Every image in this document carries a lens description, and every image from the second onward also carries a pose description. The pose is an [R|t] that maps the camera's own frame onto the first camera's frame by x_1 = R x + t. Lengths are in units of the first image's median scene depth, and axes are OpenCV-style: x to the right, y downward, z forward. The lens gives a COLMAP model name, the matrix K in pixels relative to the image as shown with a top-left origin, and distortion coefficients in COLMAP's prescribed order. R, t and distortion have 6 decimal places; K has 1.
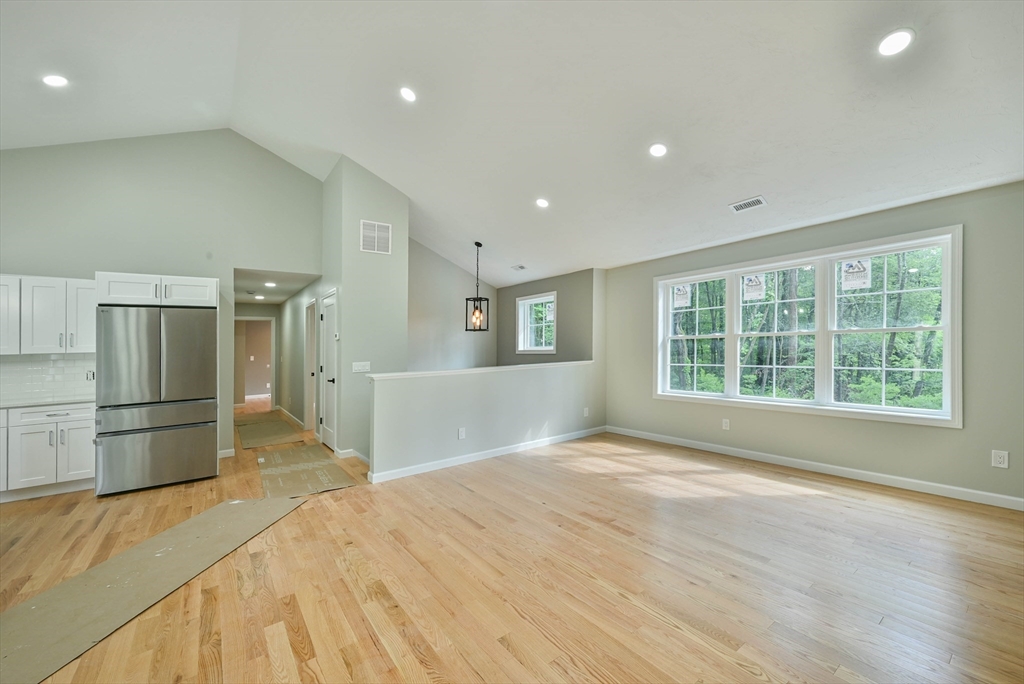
lens RADIAL K [[412.6, 0, 517.1], [0, 412.6, 328.6], [0, 0, 1]] dist [0.000246, -0.000032]
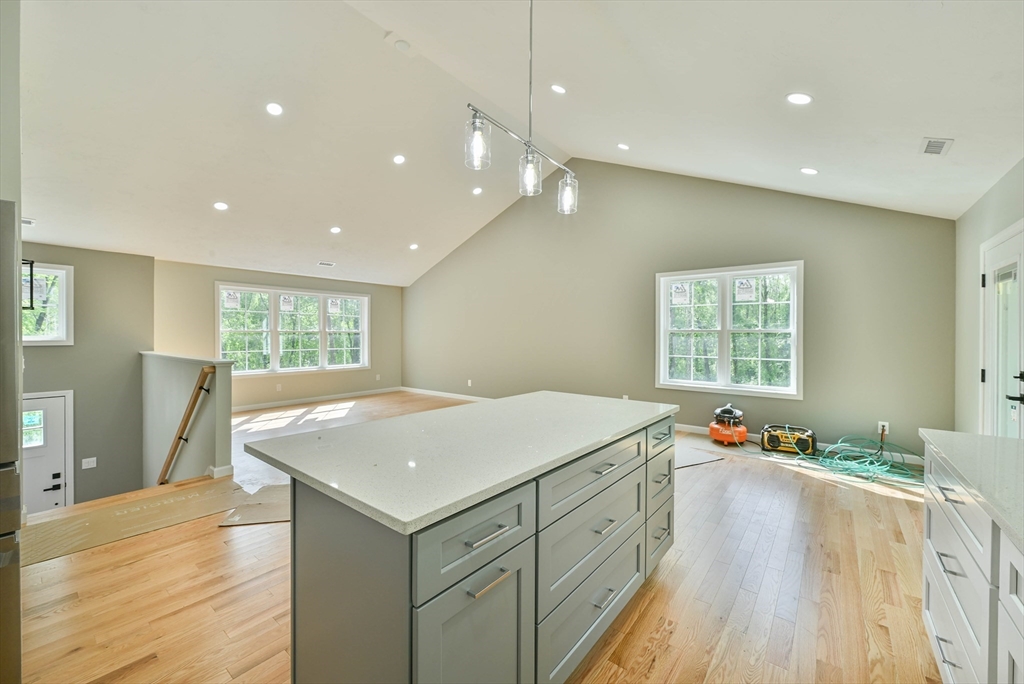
lens RADIAL K [[407.8, 0, 512.4], [0, 407.8, 314.9], [0, 0, 1]] dist [0.001115, 0.000165]
pose [[-0.255079, 0.071534, 0.964271, -1.358515], [-0.034333, 0.995961, -0.082968, 0.058458], [-0.966311, -0.054270, -0.251592, 0.585032]]
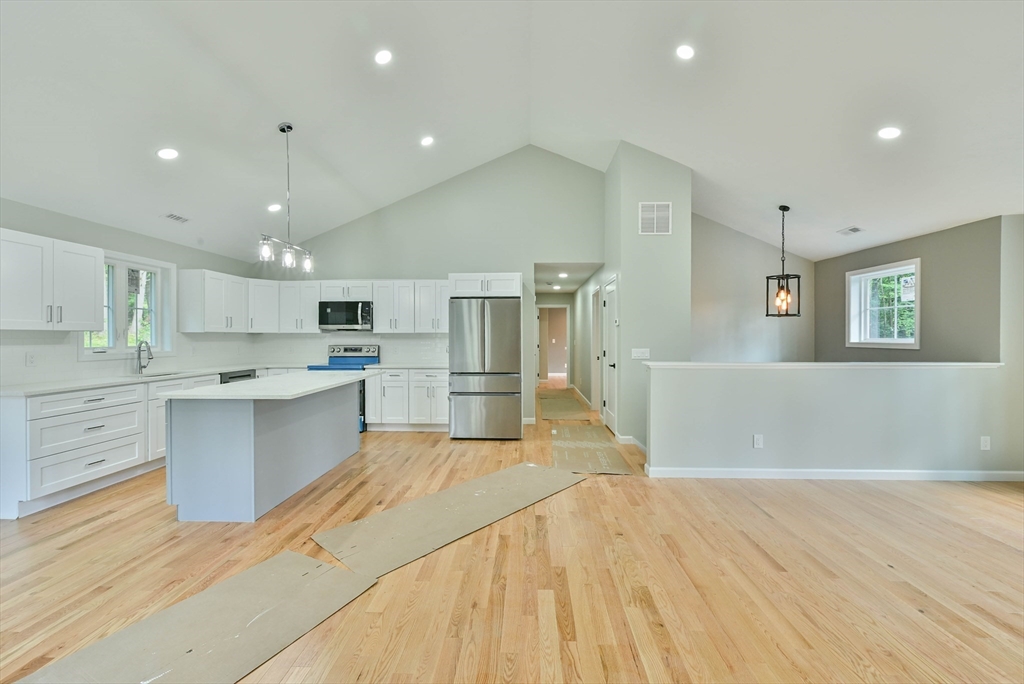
lens RADIAL K [[420.5, 0, 509.9], [0, 420.5, 315.9], [0, 0, 1]] dist [0.000080, 0.000157]
pose [[0.774210, -0.003687, -0.632918, 0.014910], [0.005541, 0.999984, 0.000954, 0.001854], [0.632904, -0.004246, 0.774218, 0.045594]]
